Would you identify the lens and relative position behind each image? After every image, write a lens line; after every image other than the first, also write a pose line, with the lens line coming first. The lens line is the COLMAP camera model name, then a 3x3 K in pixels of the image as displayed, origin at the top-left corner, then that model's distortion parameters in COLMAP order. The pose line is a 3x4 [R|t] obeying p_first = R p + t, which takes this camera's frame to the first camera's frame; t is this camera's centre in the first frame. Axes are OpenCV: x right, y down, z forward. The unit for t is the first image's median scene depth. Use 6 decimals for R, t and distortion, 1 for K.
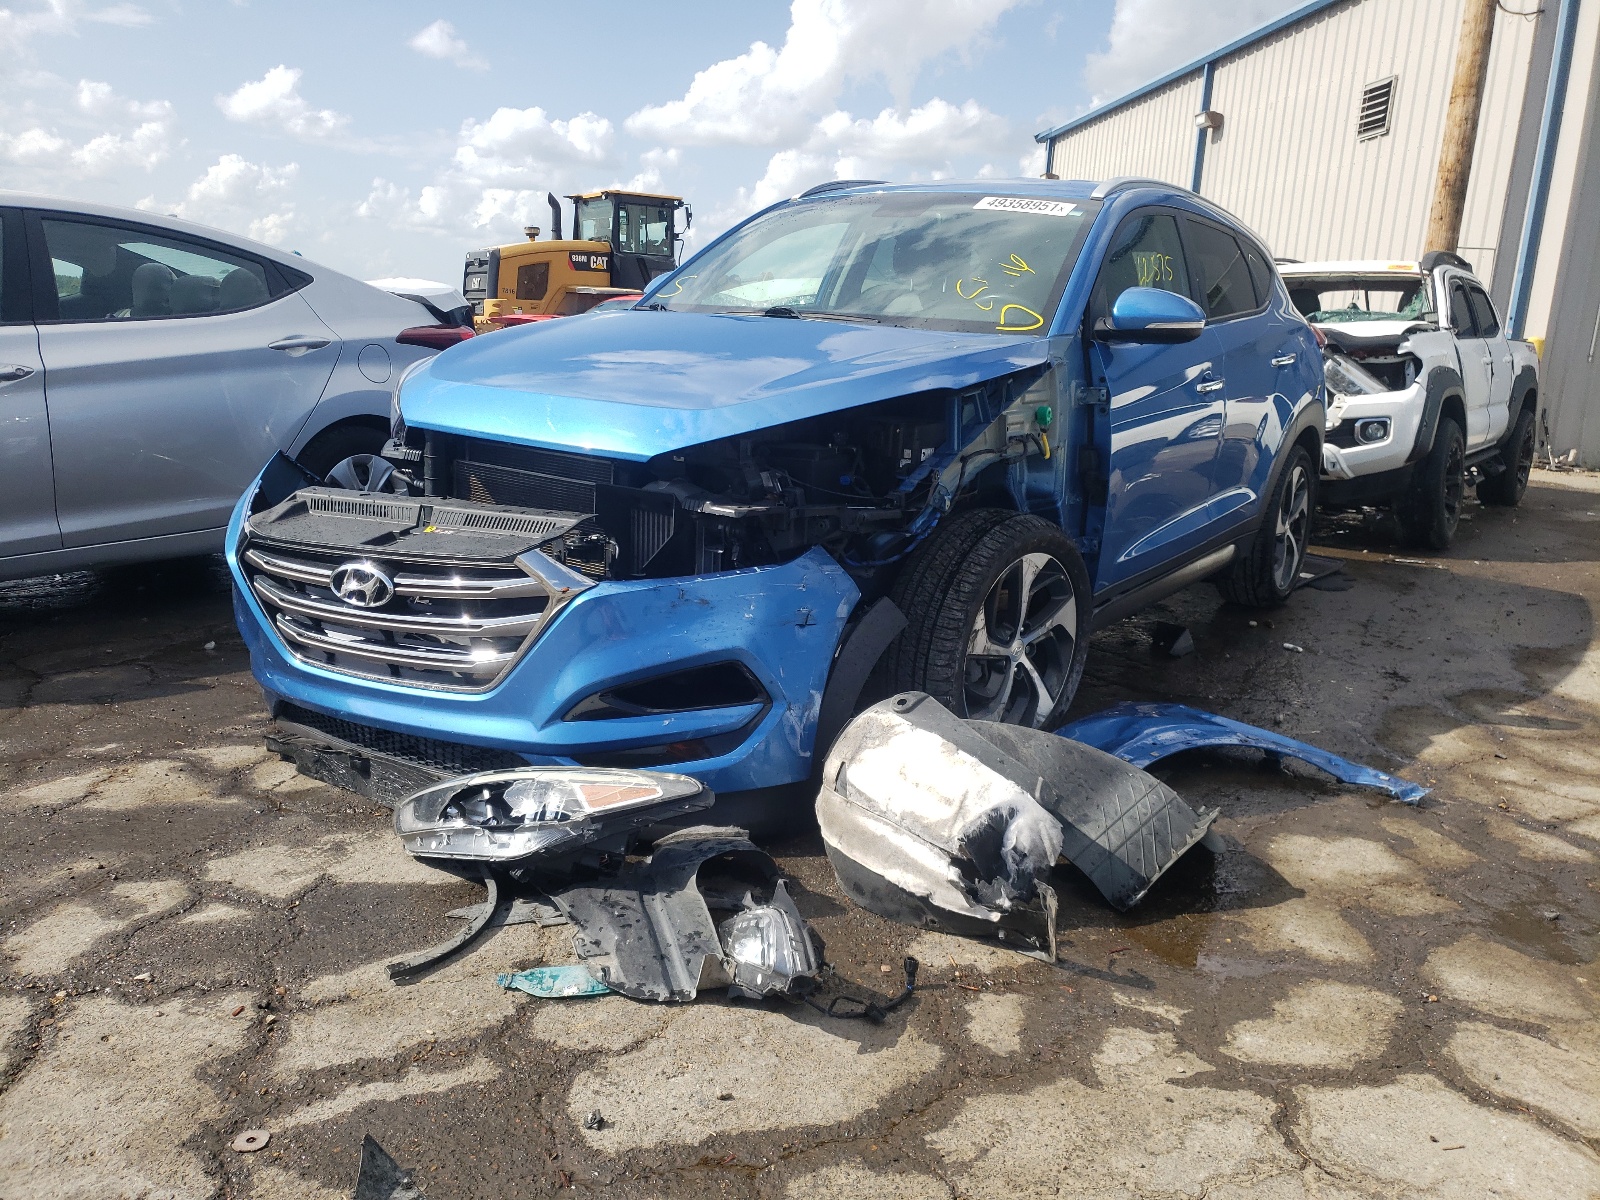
lens RADIAL K [[1226.5, 0, 796.1], [0, 1226.5, 598.1], [0, 0, 1]] dist [-0.004613, -0.004731]
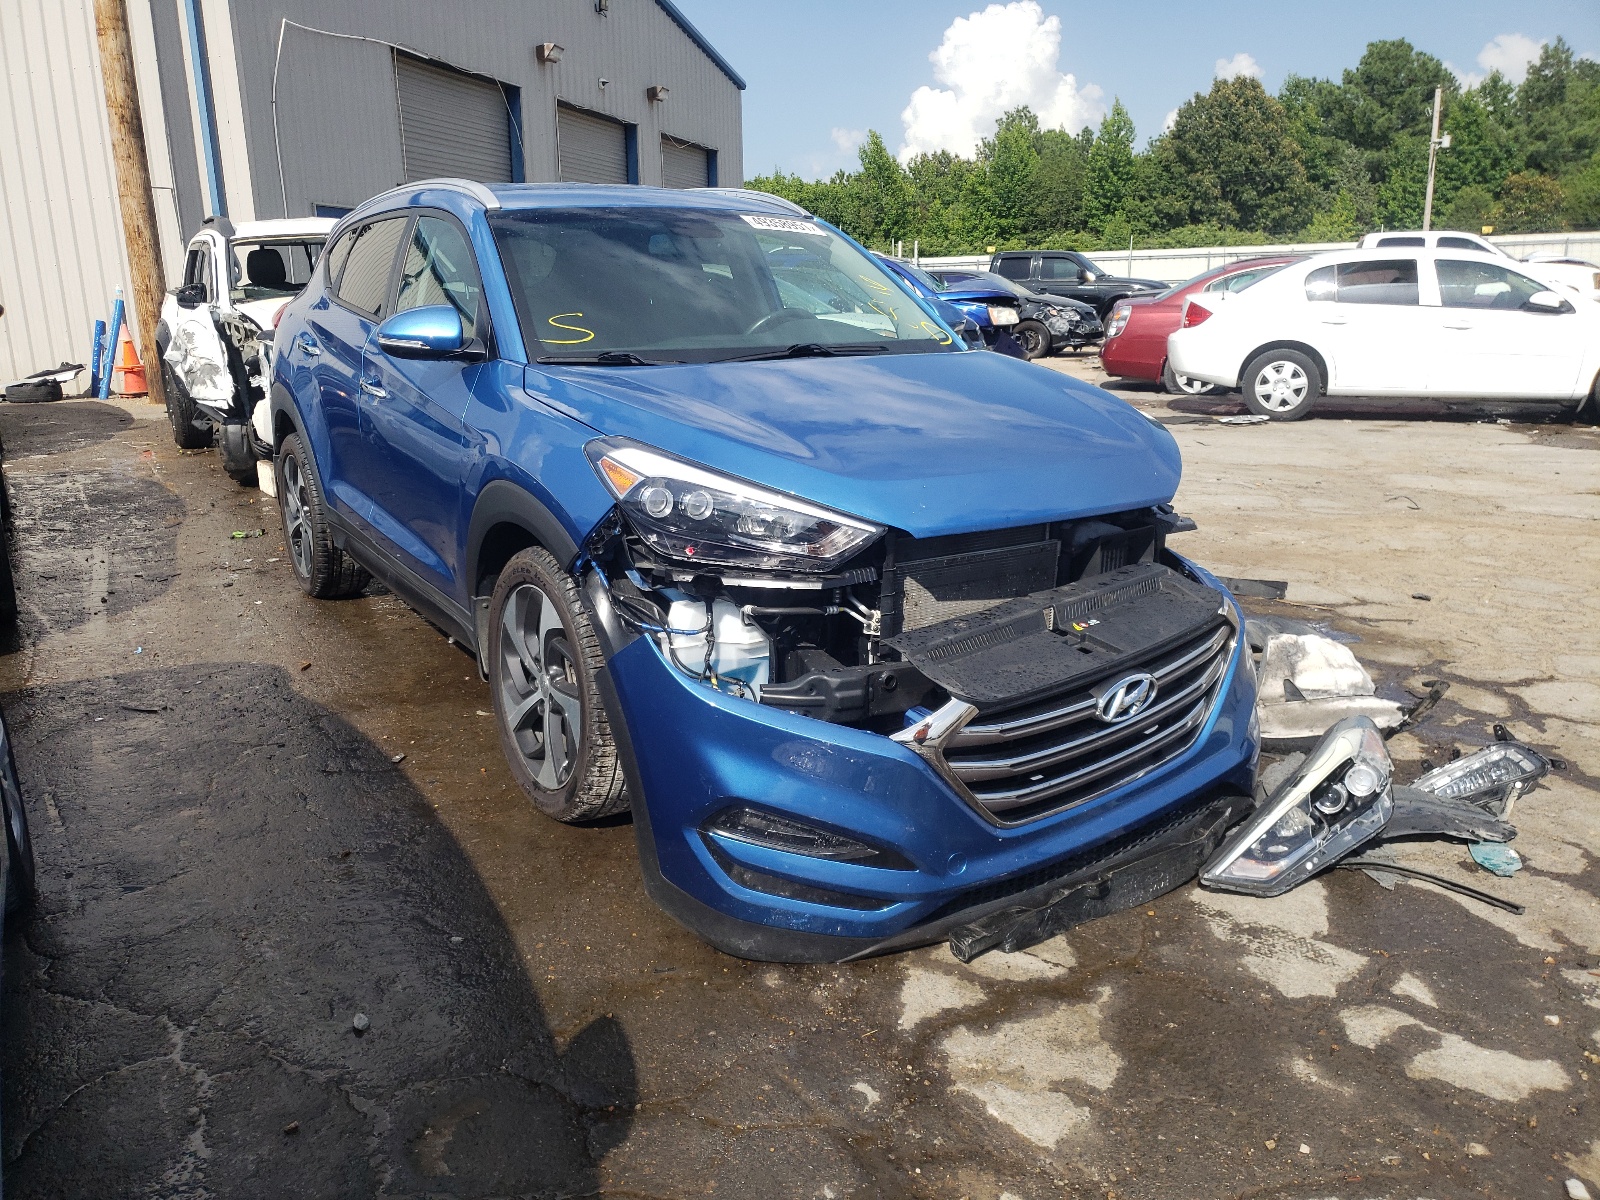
lens RADIAL K [[1198.6, 0, 795.3], [0, 1198.6, 600.0], [0, 0, 1]] dist [-0.001218, -0.000901]
pose [[0.426940, -0.298138, 0.853719, -1.360872], [0.235589, 0.948156, 0.213301, -0.381008], [-0.873052, 0.110060, 0.475044, 0.845332]]
